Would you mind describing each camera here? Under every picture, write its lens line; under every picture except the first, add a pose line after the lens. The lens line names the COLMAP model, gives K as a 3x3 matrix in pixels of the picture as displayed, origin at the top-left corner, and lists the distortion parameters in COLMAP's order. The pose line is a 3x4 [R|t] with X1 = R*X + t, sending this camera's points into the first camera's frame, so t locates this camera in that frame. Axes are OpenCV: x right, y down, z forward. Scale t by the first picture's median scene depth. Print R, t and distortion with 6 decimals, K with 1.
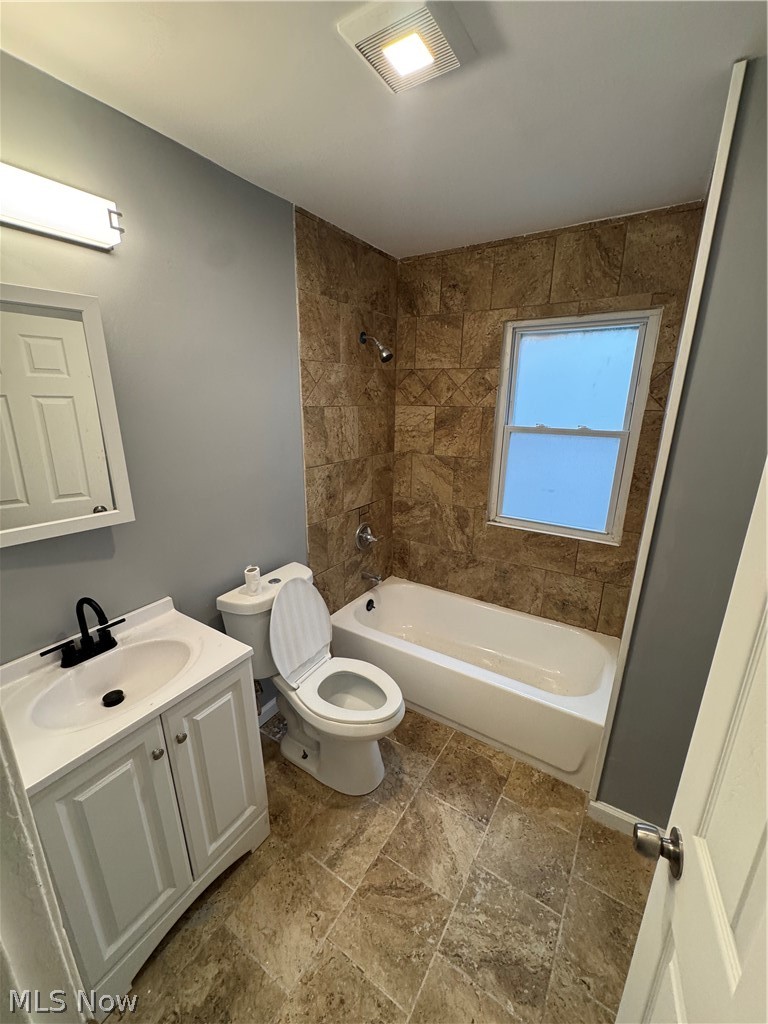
lens RADIAL K [[397.2, 0, 383.8], [0, 397.2, 510.5], [0, 0, 1]] dist [-0.011311, 0.000144]
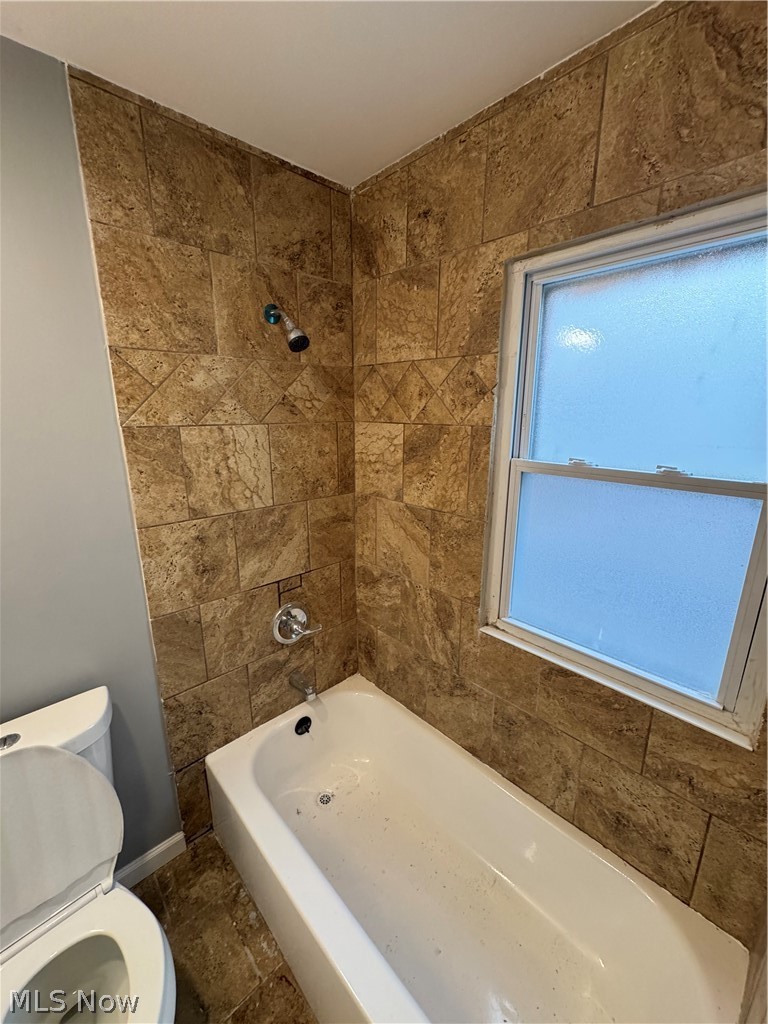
lens RADIAL K [[403.4, 0, 384.0], [0, 403.4, 512.0], [0, 0, 1]] dist [-0.007415, 0.000140]
pose [[0.971373, 0.048474, -0.232563, 0.268364], [-0.055884, 0.998115, -0.025375, -0.119944], [0.230895, 0.037645, 0.972250, 0.432941]]
